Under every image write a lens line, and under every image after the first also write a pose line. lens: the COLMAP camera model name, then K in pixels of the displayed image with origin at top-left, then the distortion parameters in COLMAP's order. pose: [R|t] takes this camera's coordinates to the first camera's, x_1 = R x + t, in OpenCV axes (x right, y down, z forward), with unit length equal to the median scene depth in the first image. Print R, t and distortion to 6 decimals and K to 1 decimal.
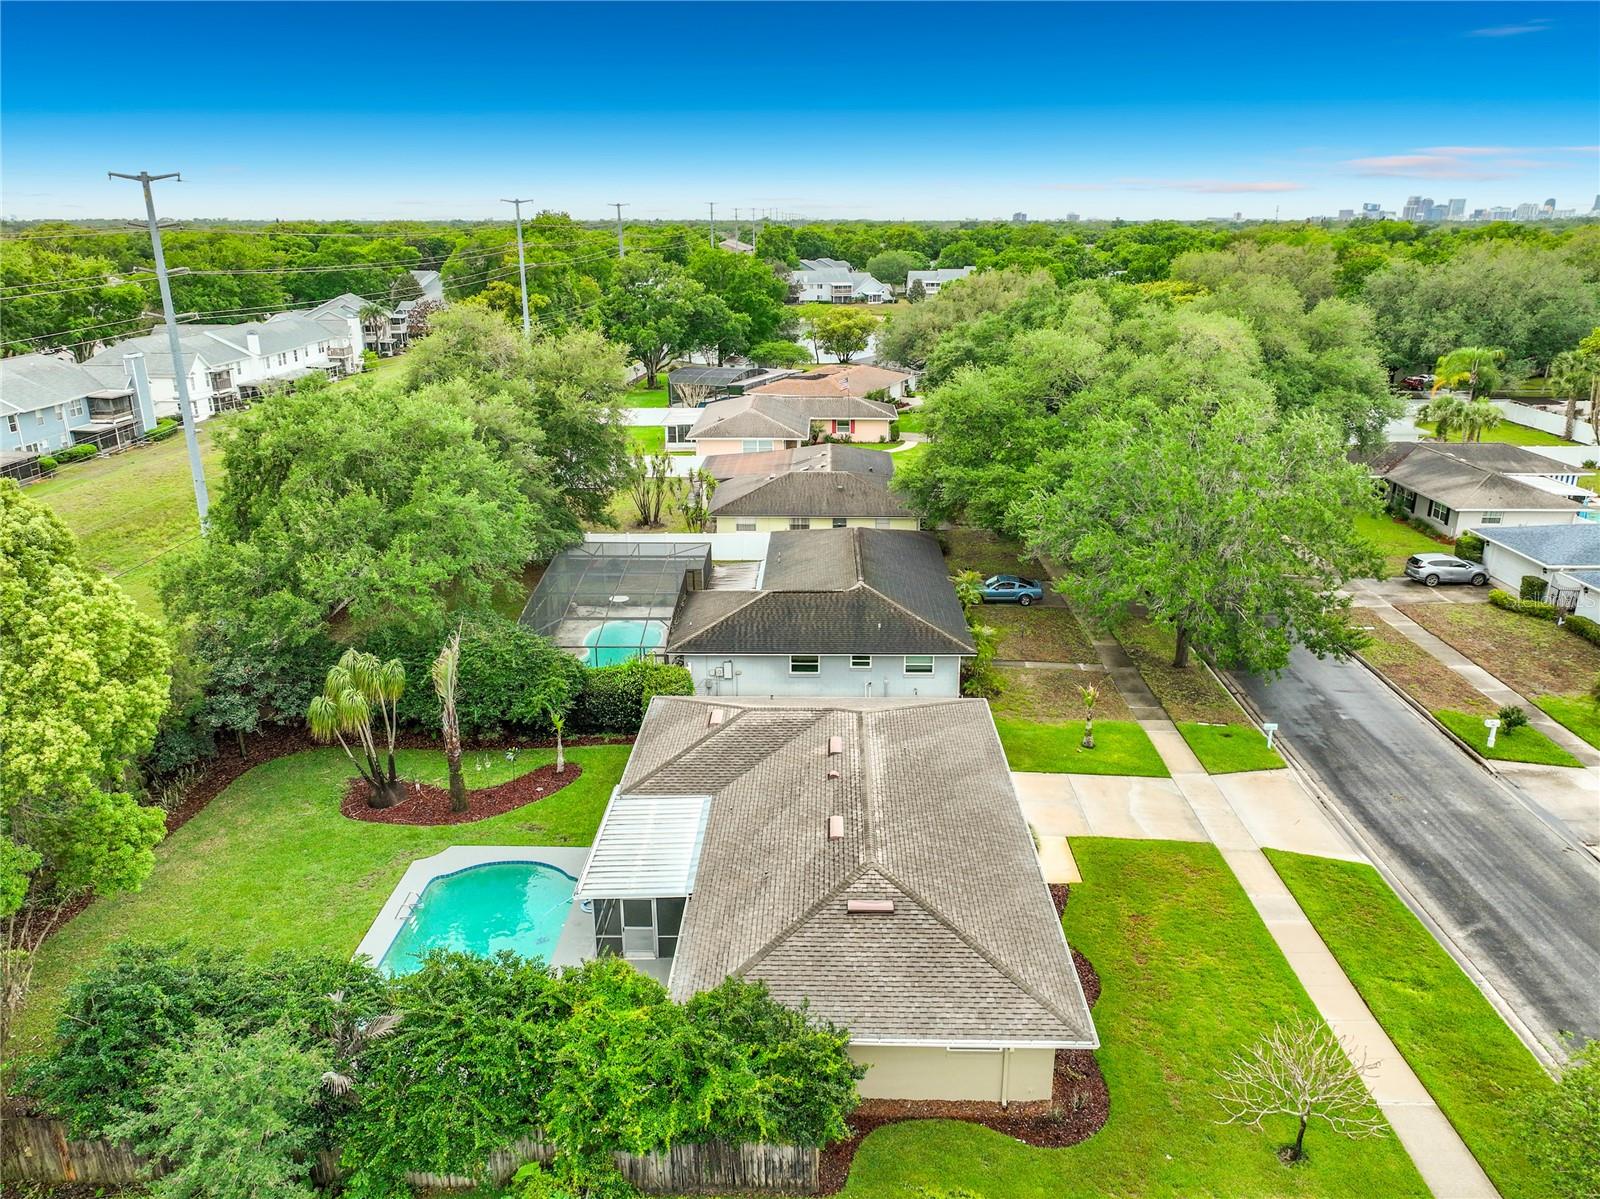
lens RADIAL K [[1116.2, 0, 800.0], [0, 1116.2, 599.5], [0, 0, 1]] dist [-0.006234, 0.029486]
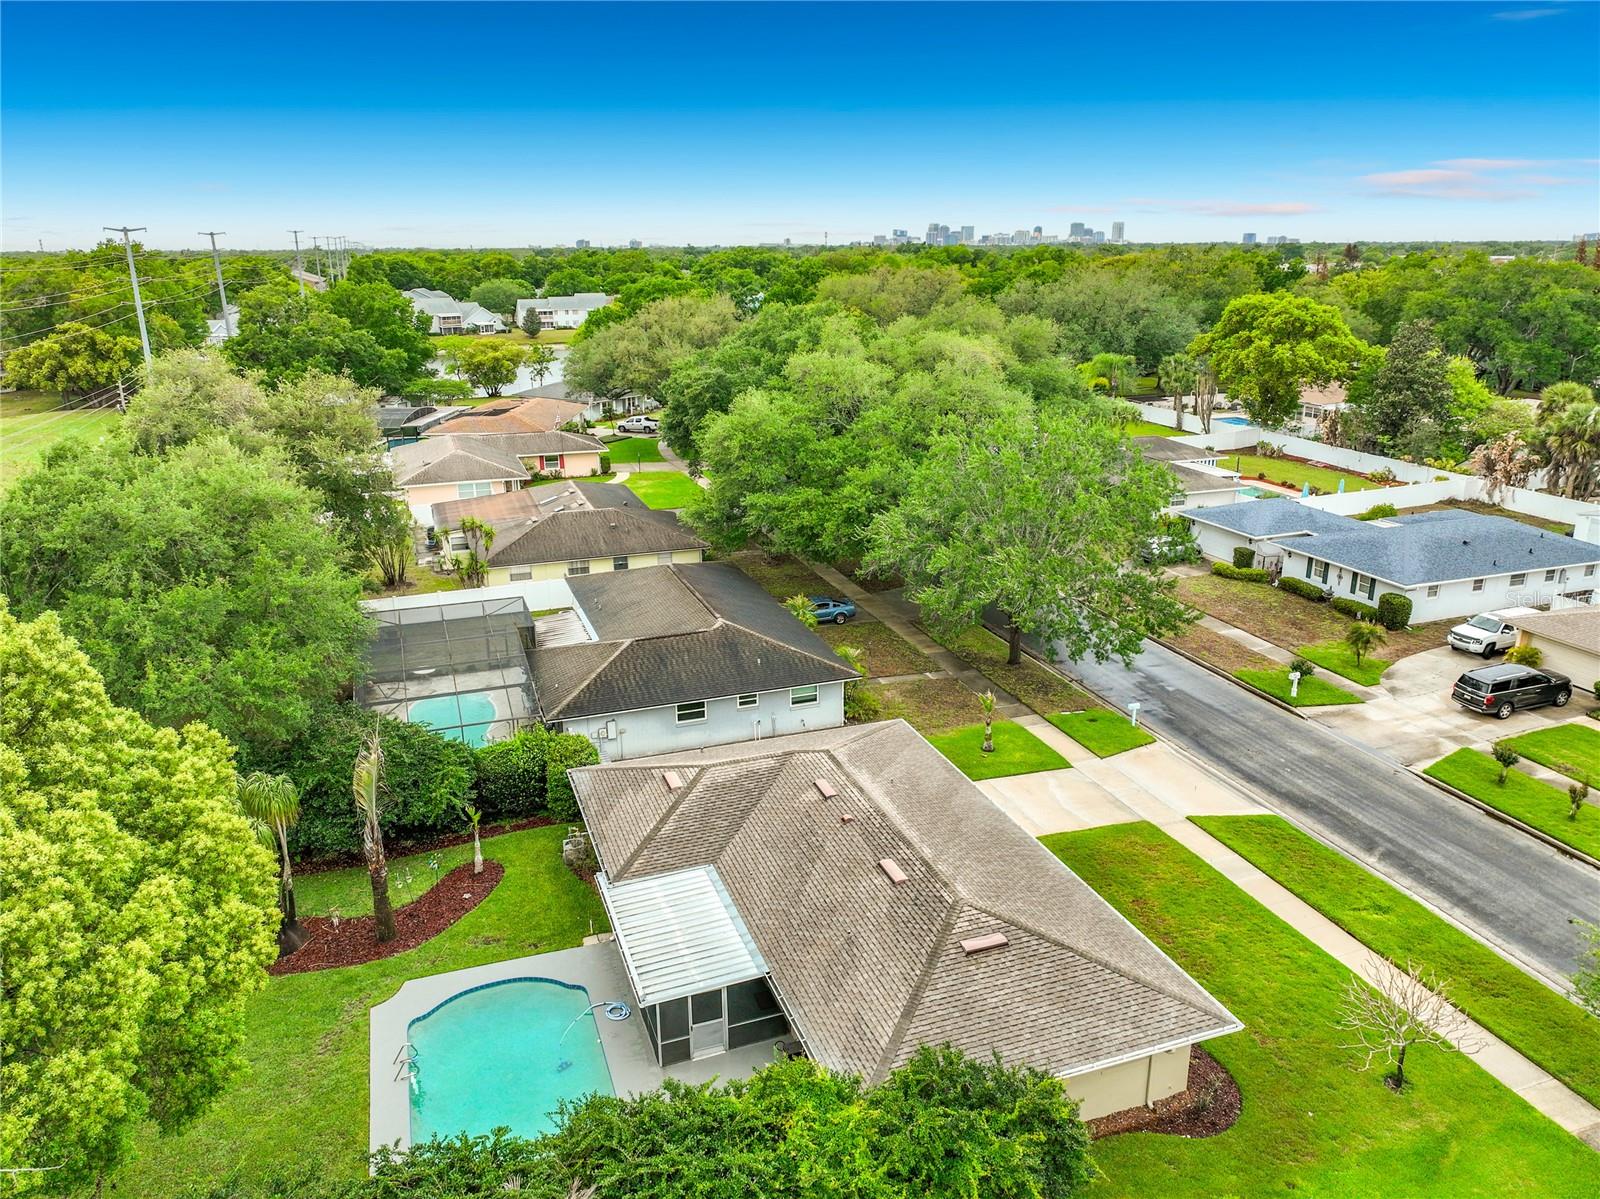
lens RADIAL K [[1123.8, 0, 800.0], [0, 1123.8, 599.5], [0, 0, 1]] dist [-0.002793, 0.000030]
pose [[0.937303, -0.111471, 0.330209, -0.205247], [0.119222, 0.992862, -0.003246, -0.021718], [-0.327490, 0.042411, 0.943902, 0.059111]]
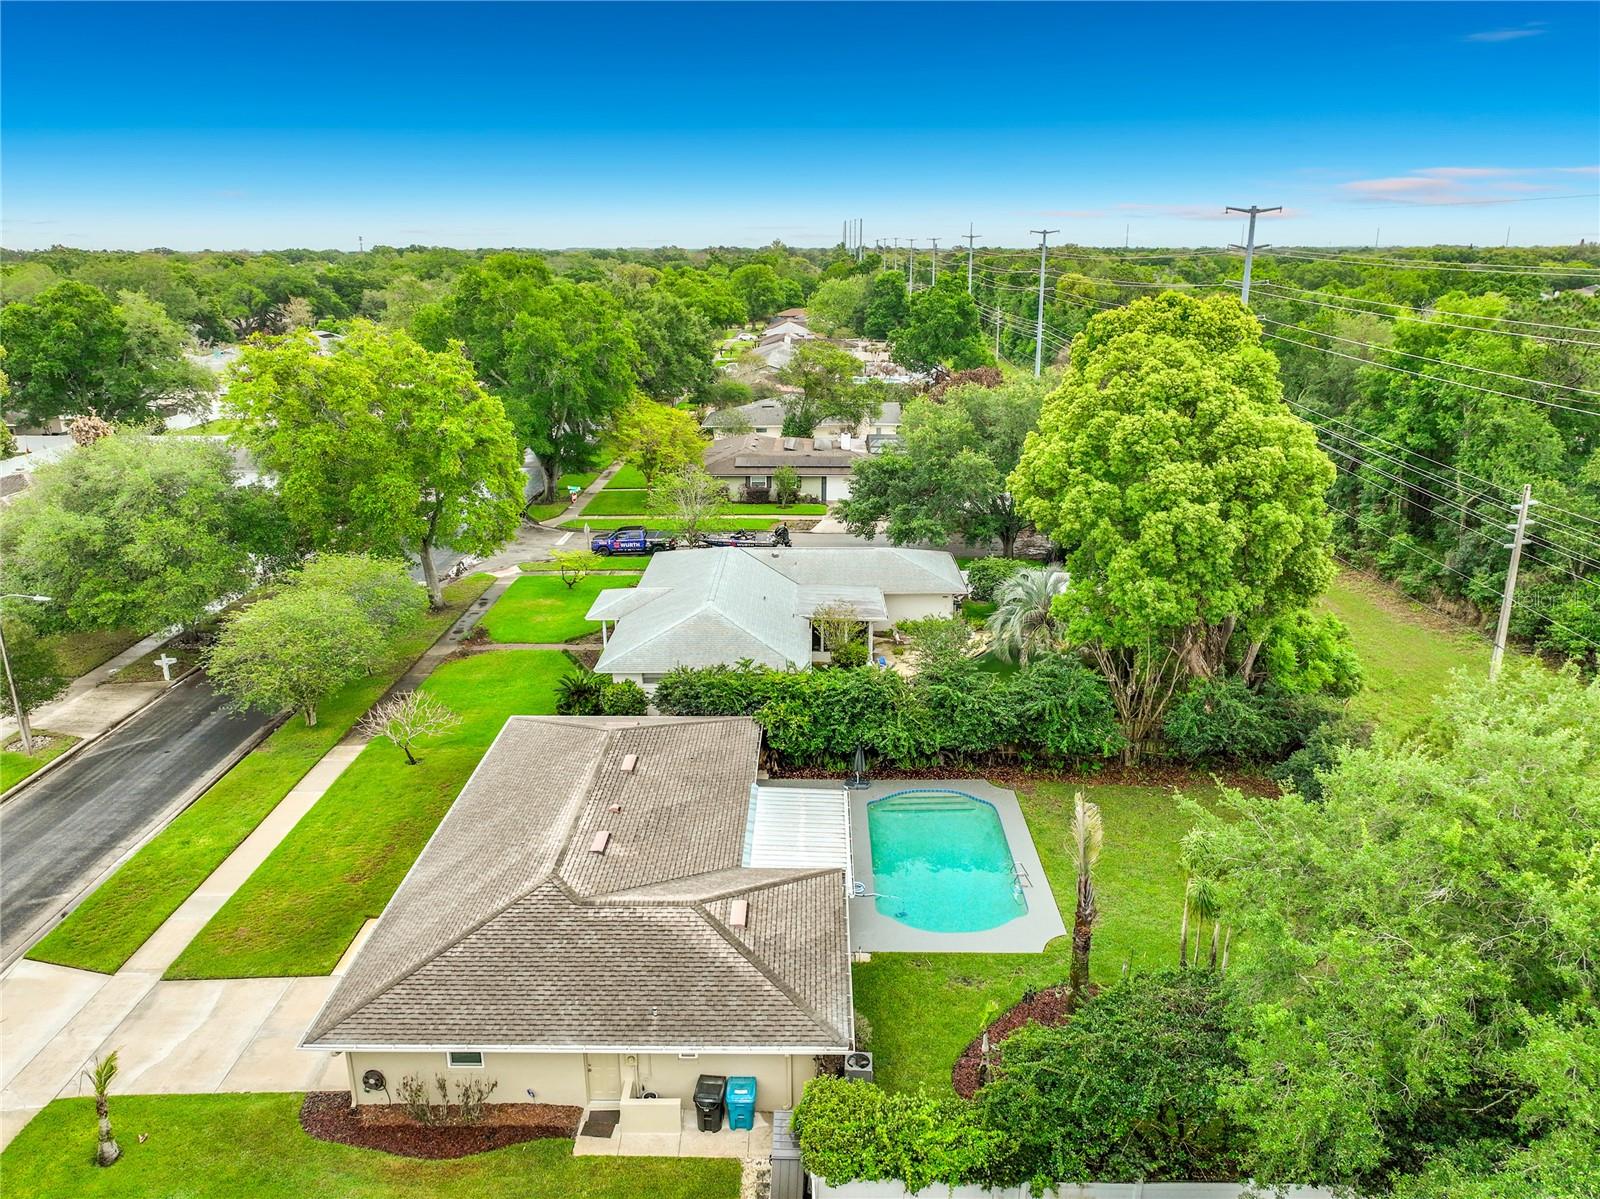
lens RADIAL K [[1116.2, 0, 800.0], [0, 1116.2, 599.5], [0, 0, 1]] dist [-0.006234, 0.029486]
pose [[-0.999964, 0.006891, -0.004953, -0.086678], [0.002607, 0.804819, 0.593514, -0.384947], [0.008076, 0.593480, -0.804808, 1.121173]]
